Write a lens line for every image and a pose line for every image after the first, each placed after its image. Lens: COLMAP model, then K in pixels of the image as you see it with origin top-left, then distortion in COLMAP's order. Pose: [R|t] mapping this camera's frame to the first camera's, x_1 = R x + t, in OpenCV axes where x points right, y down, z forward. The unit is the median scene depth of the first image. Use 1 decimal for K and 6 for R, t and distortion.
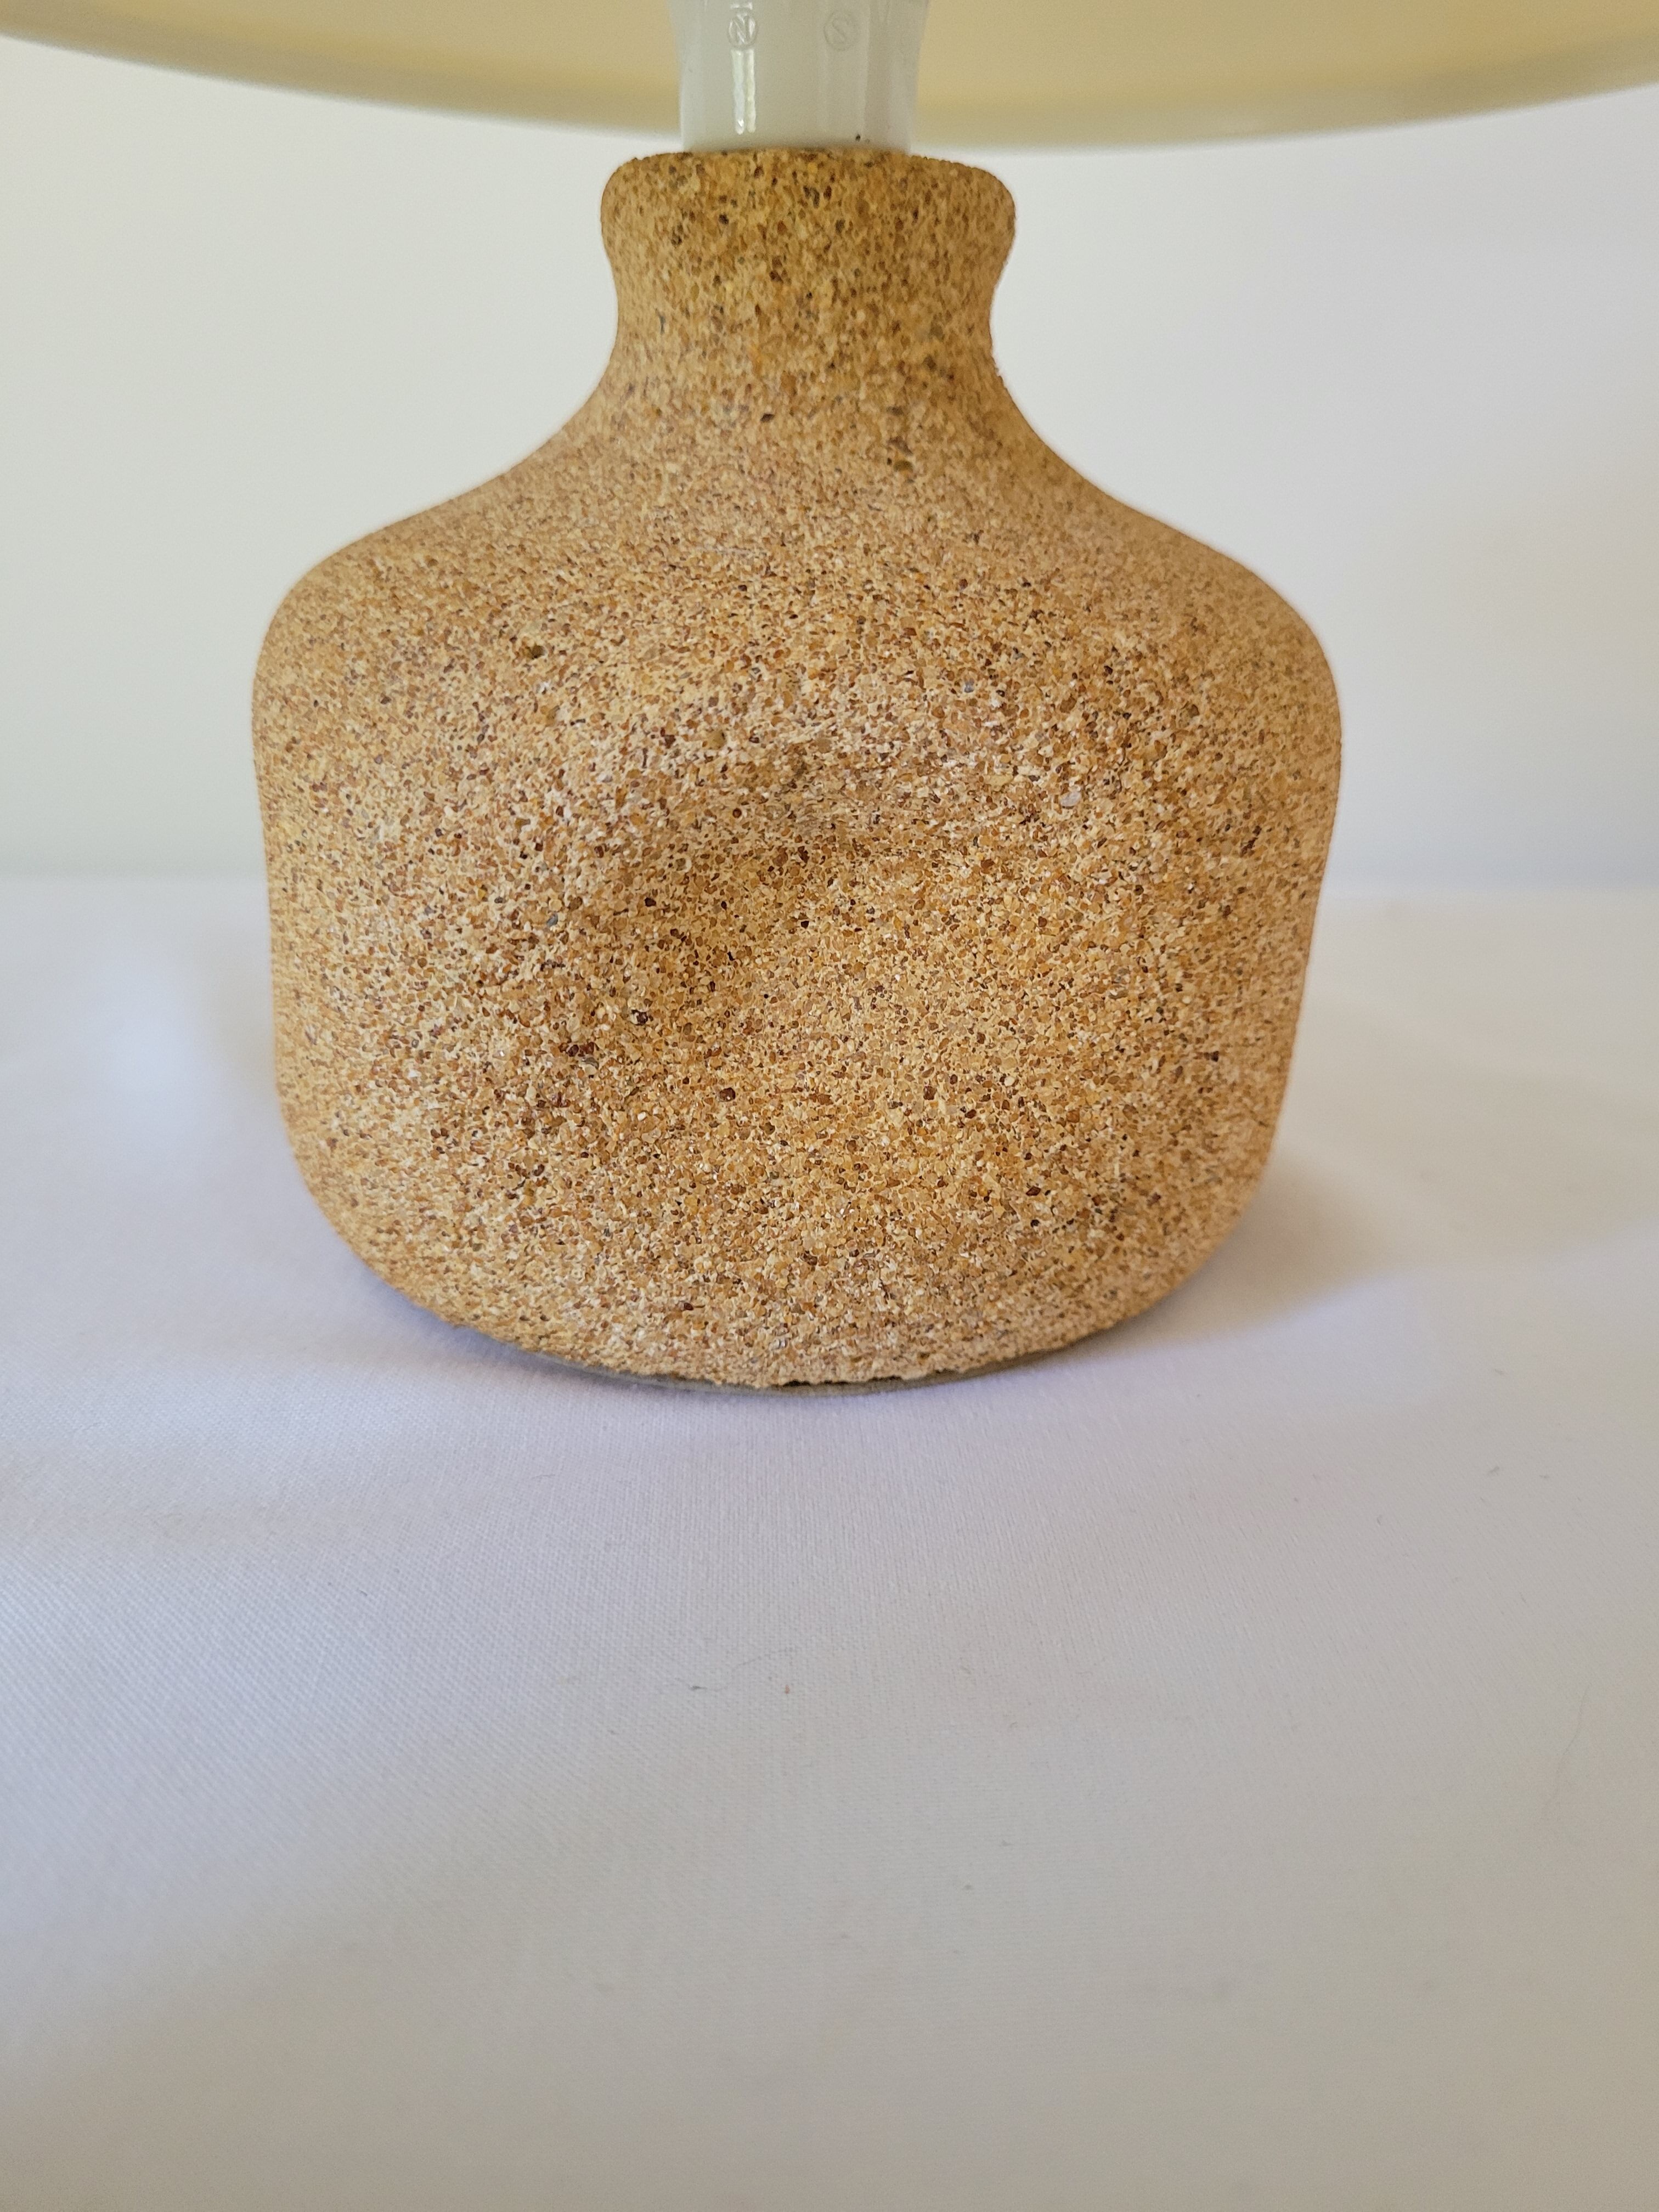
lens RADIAL K [[1763.2, 0, 829.5], [0, 1763.2, 1106.0], [0, 0, 1]] dist [-0.019292, 0.003324]
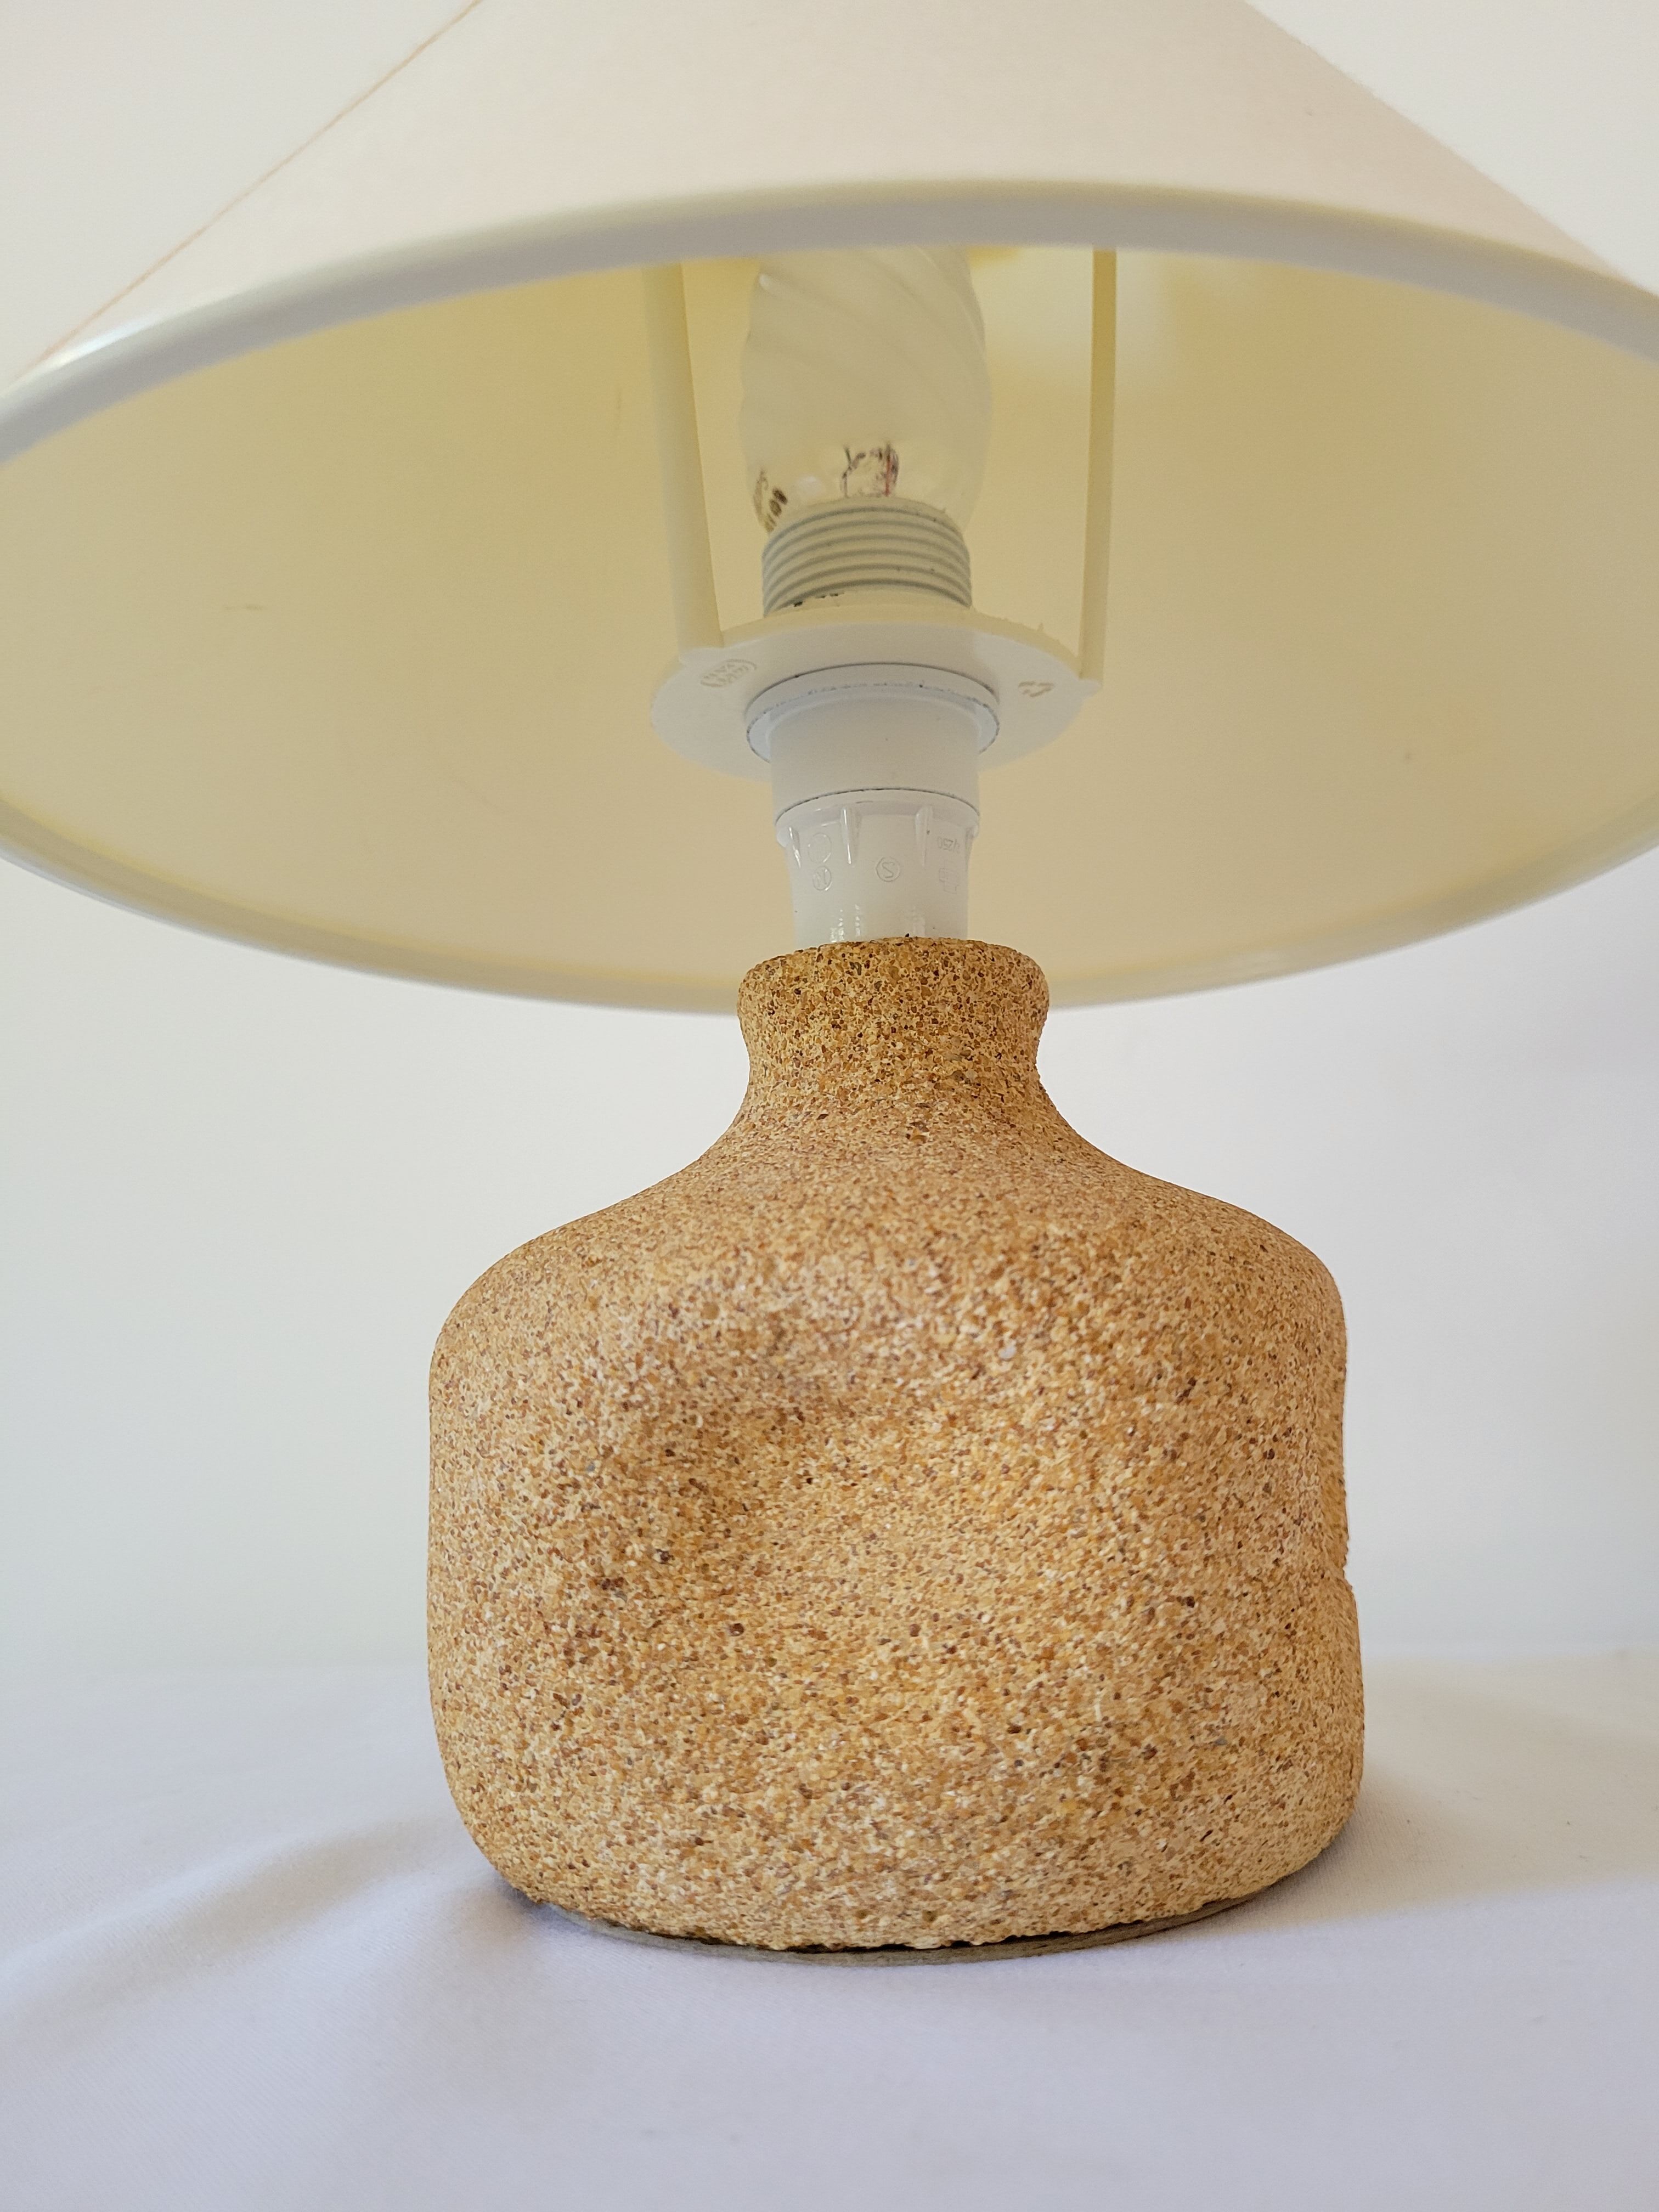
lens RADIAL K [[1763.2, 0, 829.5], [0, 1763.2, 1106.0], [0, 0, 1]] dist [-0.019292, 0.003324]
pose [[0.957836, -0.093280, -0.271753, 0.340245], [-0.057111, 0.865146, -0.498258, 0.263926], [0.281584, 0.492769, 0.823340, -0.083314]]
